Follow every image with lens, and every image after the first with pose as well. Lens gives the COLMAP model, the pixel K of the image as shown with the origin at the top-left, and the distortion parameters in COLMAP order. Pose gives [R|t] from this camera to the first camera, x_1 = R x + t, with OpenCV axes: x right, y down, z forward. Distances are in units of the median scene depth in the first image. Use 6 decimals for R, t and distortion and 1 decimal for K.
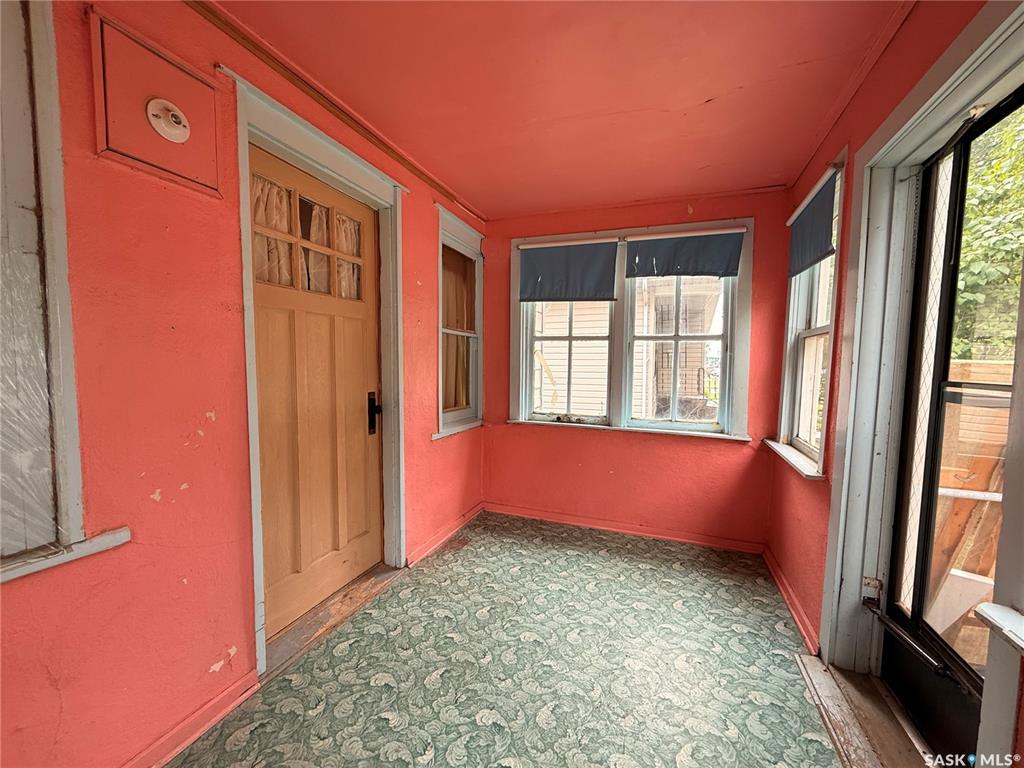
lens RADIAL K [[407.2, 0, 507.1], [0, 407.2, 389.6], [0, 0, 1]] dist [-0.000181, 0.000004]
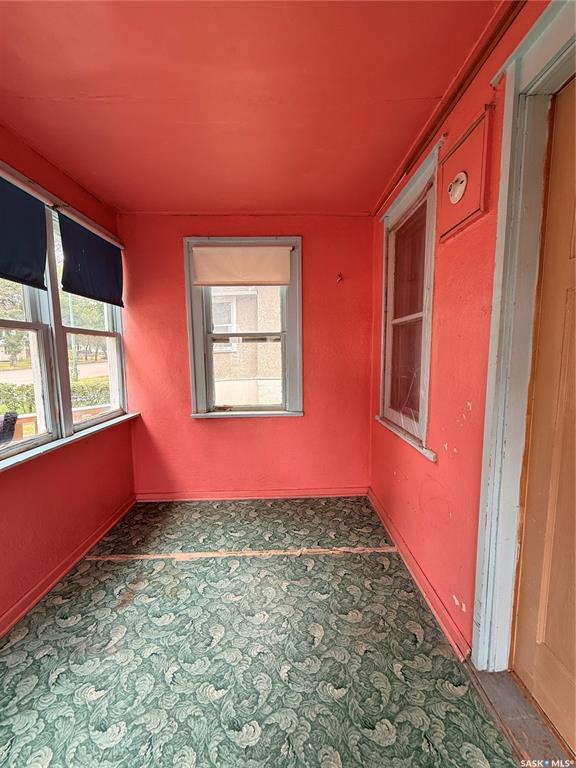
lens RADIAL K [[305.4, 0, 286.0], [0, 305.4, 381.7], [0, 0, 1]] dist [-0.000181, 0.000004]
pose [[-0.927937, 0.032208, -0.371343, 0.097307], [-0.028113, 0.987374, 0.155890, -0.111438], [0.371676, 0.155095, -0.915316, 1.372027]]
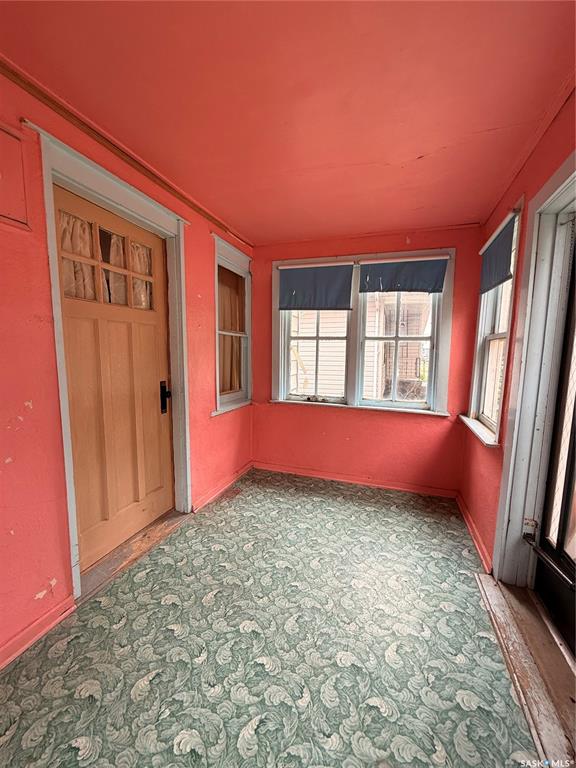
lens RADIAL K [[305.4, 0, 285.6], [0, 305.4, 385.3], [0, 0, 1]] dist [-0.000181, 0.000004]
pose [[0.999458, -0.001507, 0.032882, 0.038190], [0.000122, 0.999114, 0.042096, -0.030807], [-0.032916, -0.042069, 0.998572, 0.018372]]
